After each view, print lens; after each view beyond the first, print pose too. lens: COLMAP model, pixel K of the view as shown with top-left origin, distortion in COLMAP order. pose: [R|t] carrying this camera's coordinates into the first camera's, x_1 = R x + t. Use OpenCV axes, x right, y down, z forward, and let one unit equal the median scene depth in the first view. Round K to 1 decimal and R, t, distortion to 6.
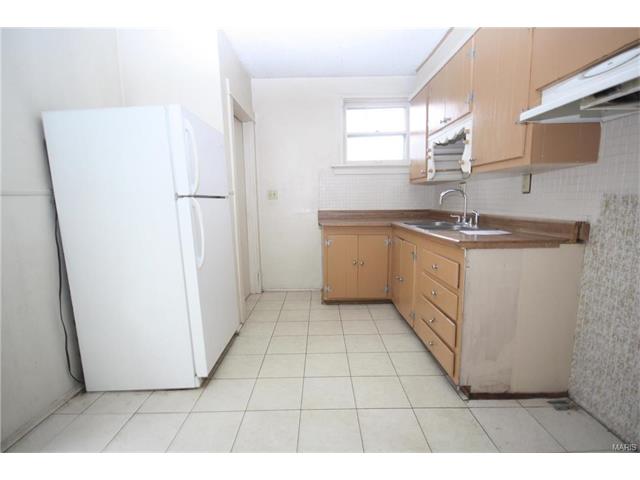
lens RADIAL K [[305.4, 0, 320.0], [0, 305.4, 240.0], [0, 0, 1]] dist [-0.001096, -0.000902]
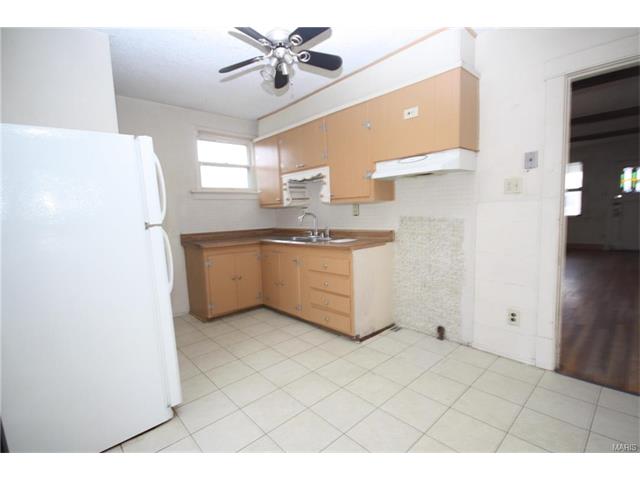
lens RADIAL K [[305.4, 0, 320.0], [0, 305.4, 240.0], [0, 0, 1]] dist [-0.001096, -0.000902]
pose [[0.734114, -0.071302, 0.675272, -0.589273], [0.113761, 0.993330, -0.018788, -0.011585], [-0.669429, 0.090613, 0.737329, -0.084083]]
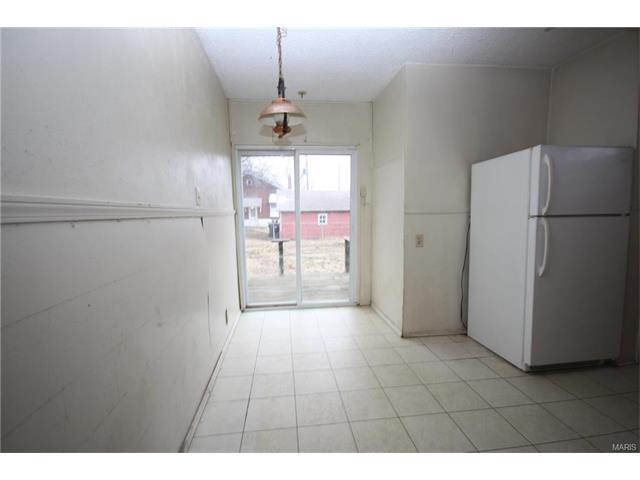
lens RADIAL K [[305.4, 0, 320.0], [0, 305.4, 240.0], [0, 0, 1]] dist [-0.001096, -0.000902]
pose [[0.118098, 0.103672, -0.987575, 0.579837], [-0.133580, 0.987154, 0.087654, -0.030416], [0.983976, 0.121568, 0.130429, -0.026198]]
